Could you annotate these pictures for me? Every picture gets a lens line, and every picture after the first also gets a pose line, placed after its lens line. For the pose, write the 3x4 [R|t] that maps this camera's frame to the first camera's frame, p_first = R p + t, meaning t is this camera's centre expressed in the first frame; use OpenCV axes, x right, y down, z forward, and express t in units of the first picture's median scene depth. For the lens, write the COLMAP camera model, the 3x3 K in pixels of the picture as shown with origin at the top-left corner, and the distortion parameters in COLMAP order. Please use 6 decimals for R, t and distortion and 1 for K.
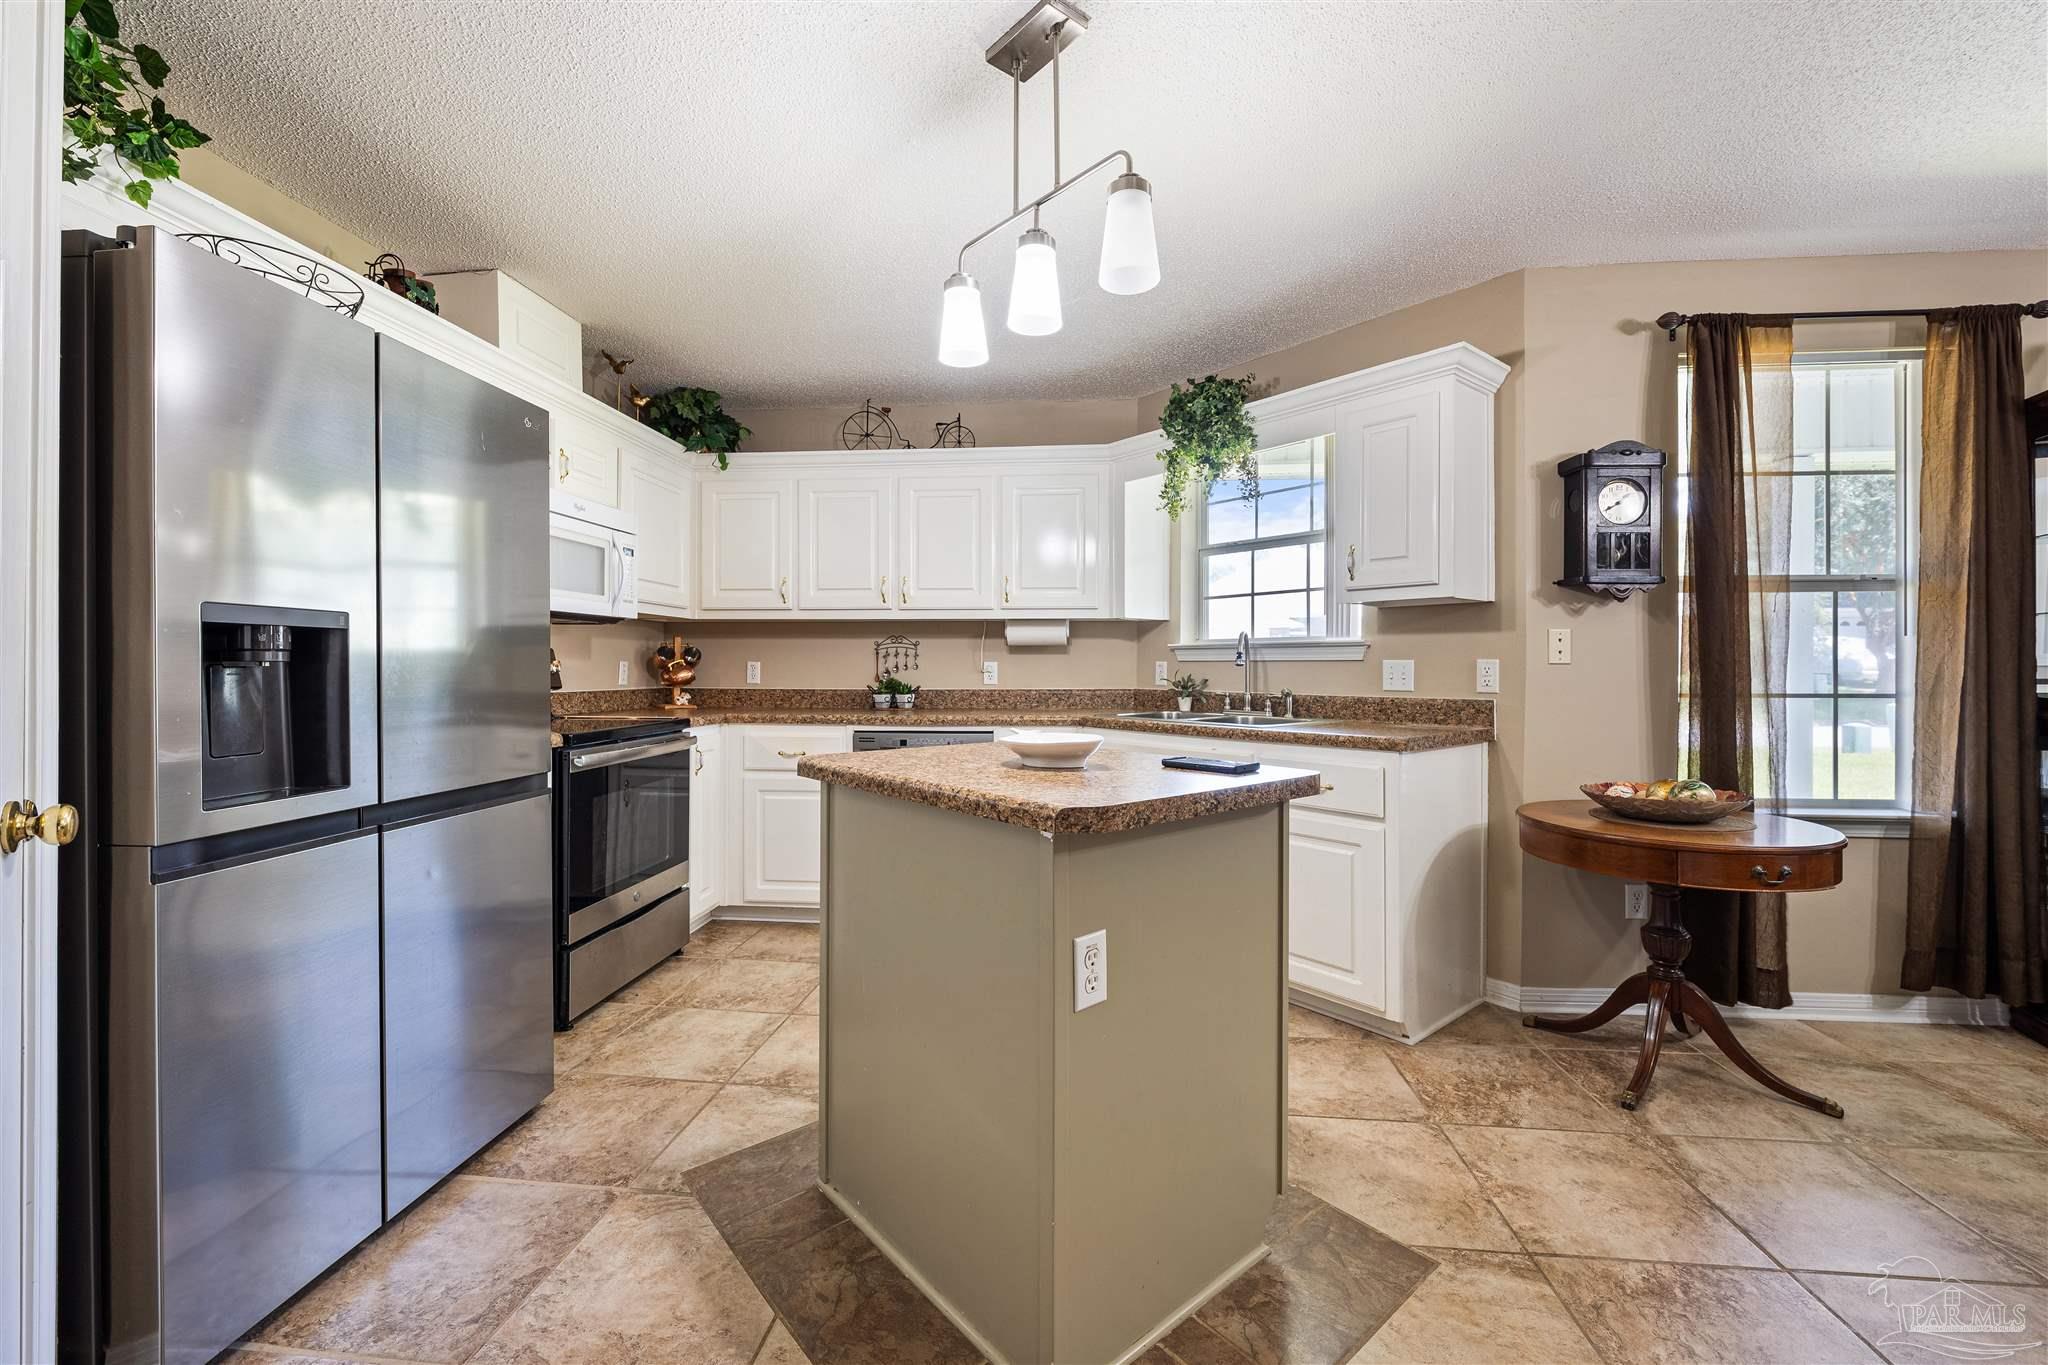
lens RADIAL K [[844.2, 0, 1028.4], [0, 844.2, 665.4], [0, 0, 1]] dist [-0.001378, -0.000210]
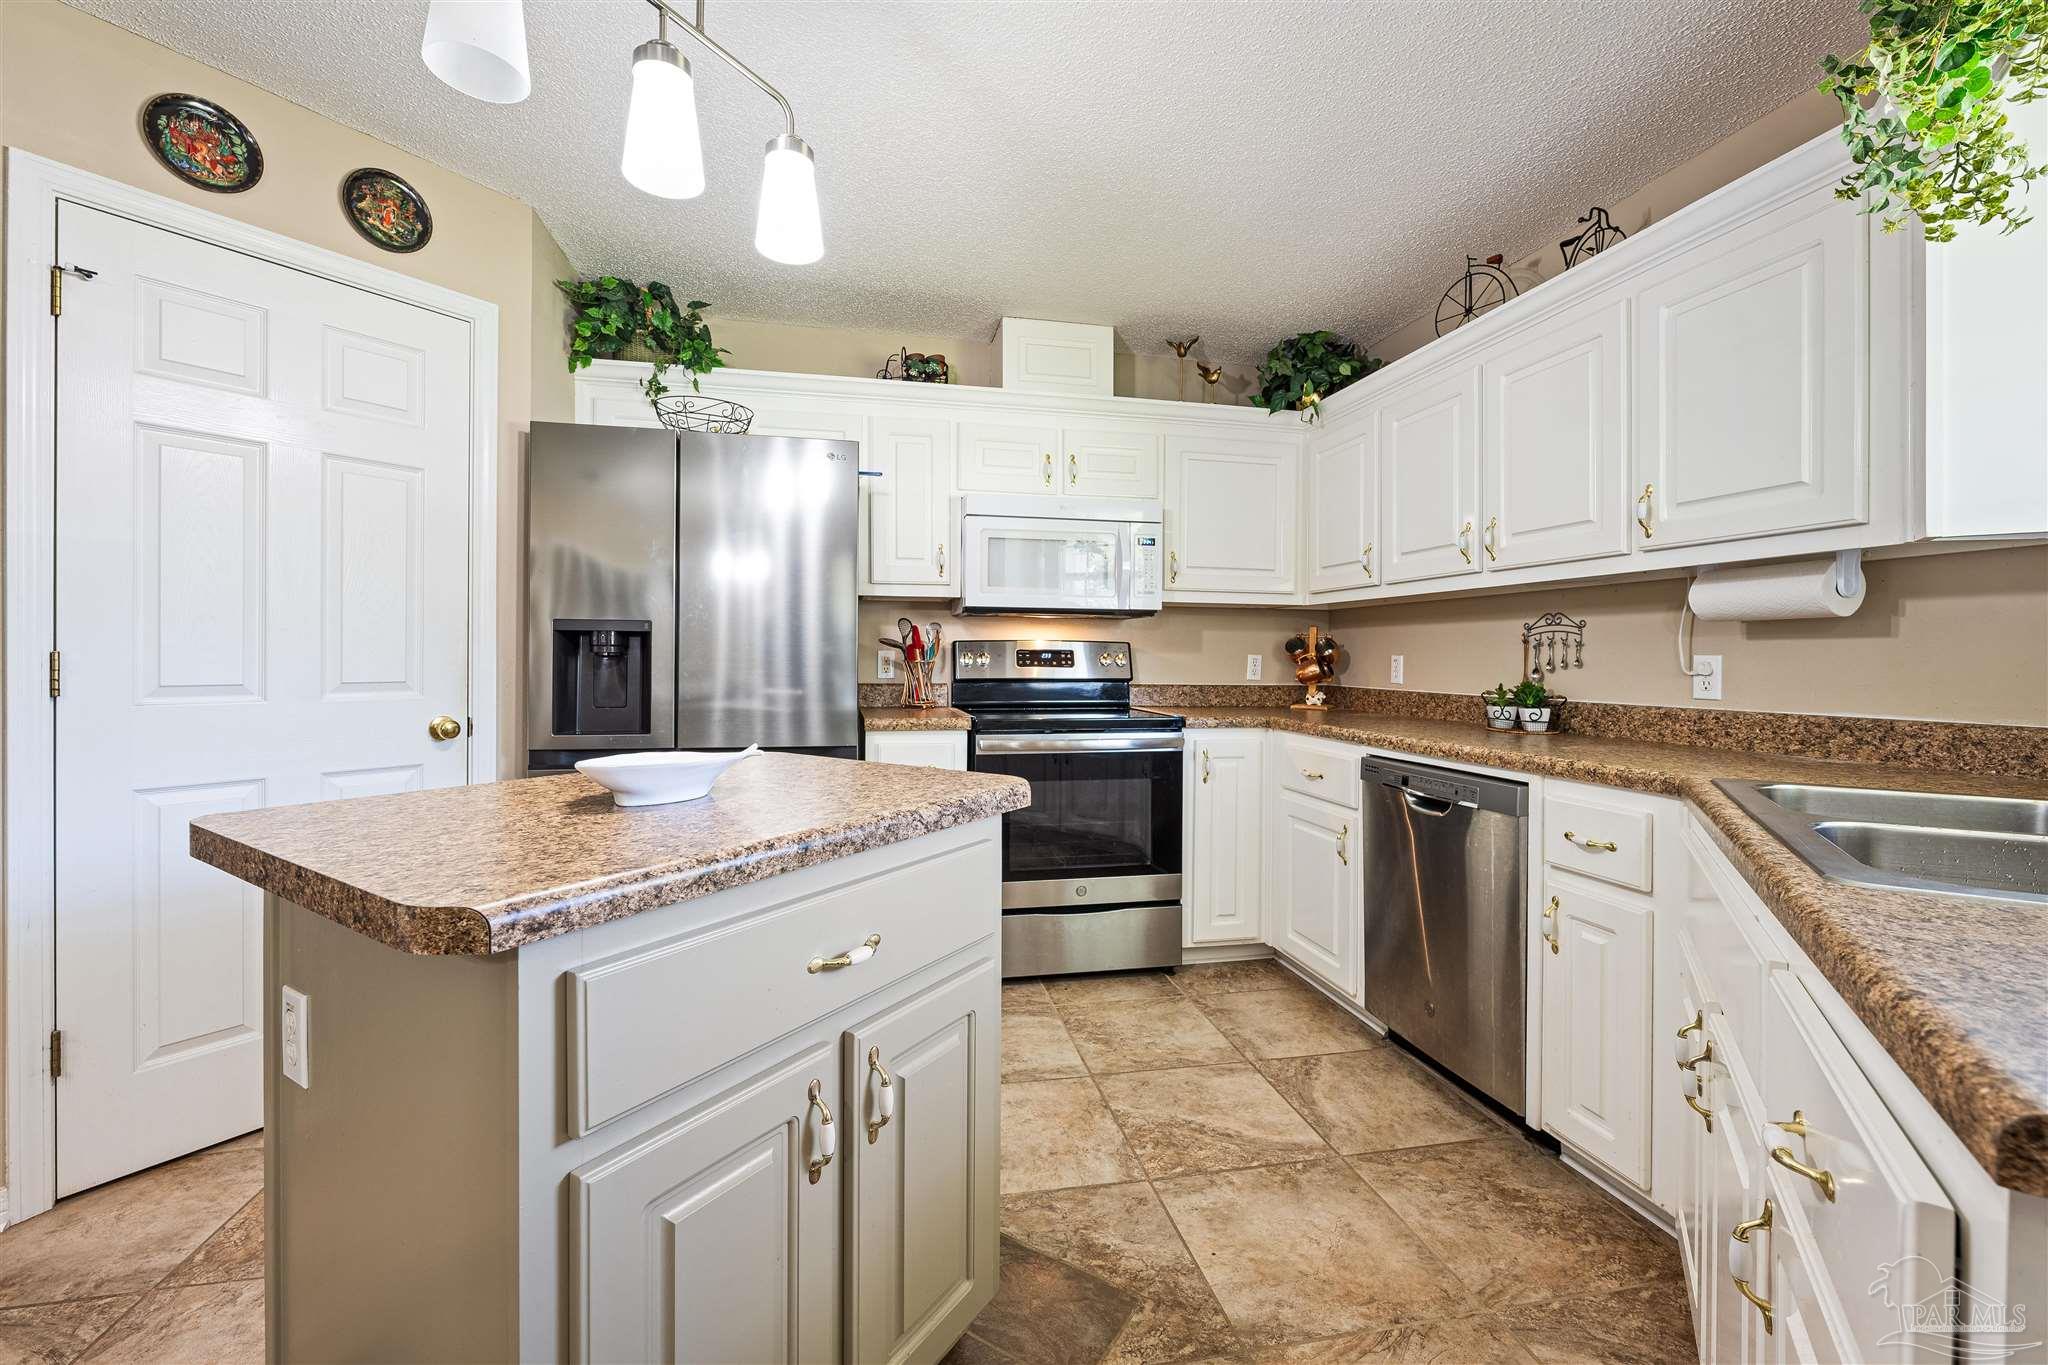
lens RADIAL K [[838.4, 0, 1022.6], [0, 838.4, 658.3], [0, 0, 1]] dist [-0.000146, 0.000024]
pose [[0.282992, 0.001997, -0.959120, 0.487820], [-0.006747, 0.999977, 0.000091, 0.000839], [0.959098, 0.006445, 0.282999, 0.691931]]
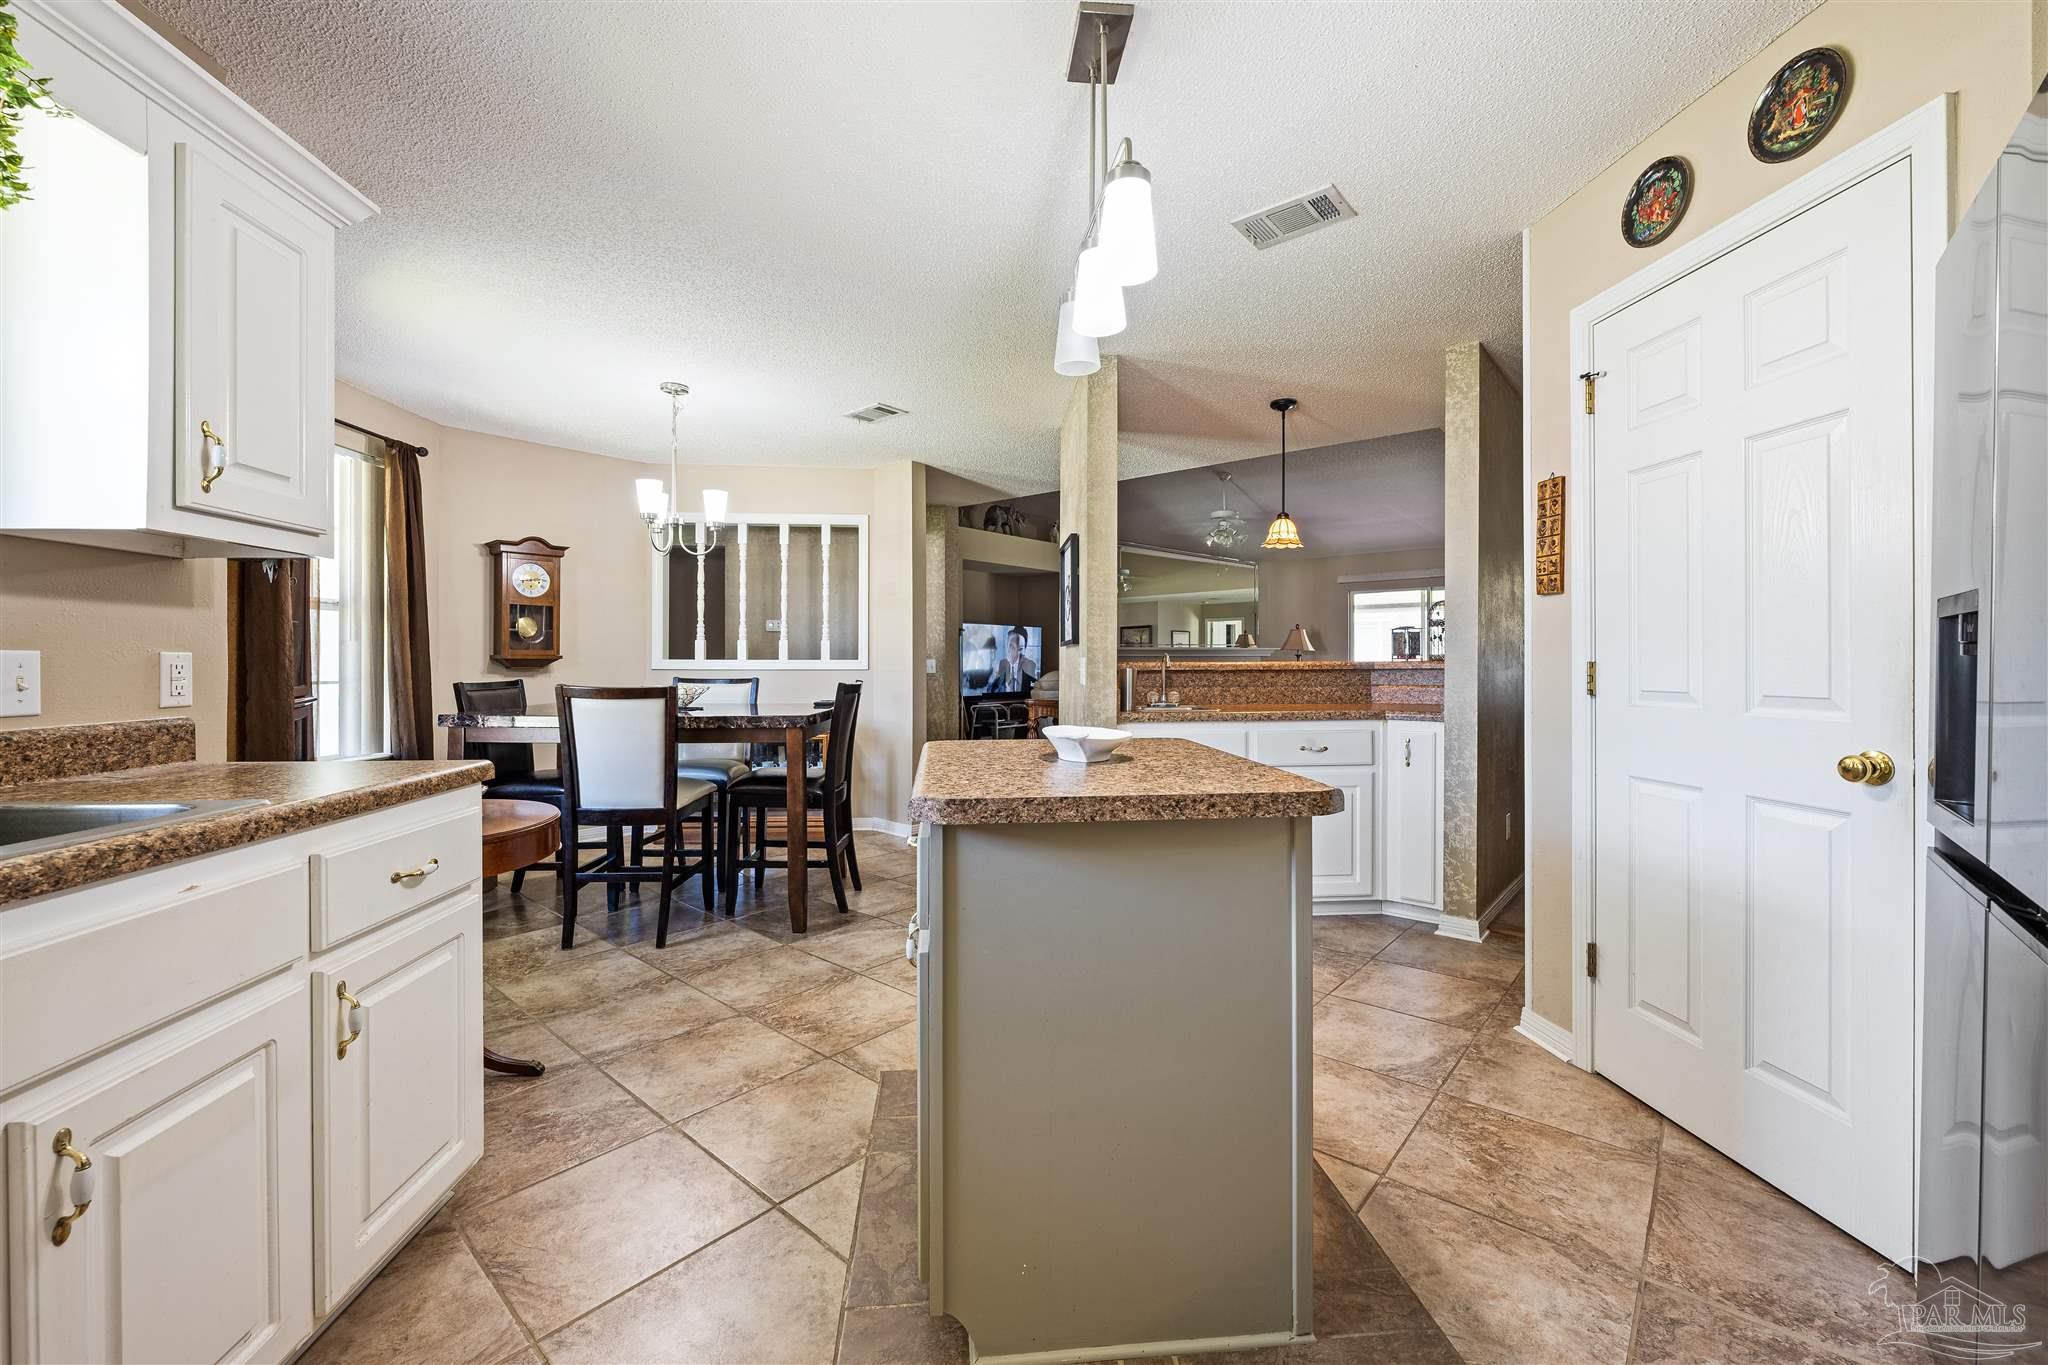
lens RADIAL K [[820.0, 0, 1022.4], [0, 820.0, 660.3], [0, 0, 1]] dist [0.000014, -0.000003]
pose [[-0.814747, 0.000966, 0.579816, -0.310551], [0.000892, 1.000000, -0.000413, -0.000549], [-0.579816, 0.000181, -0.814747, 1.172377]]
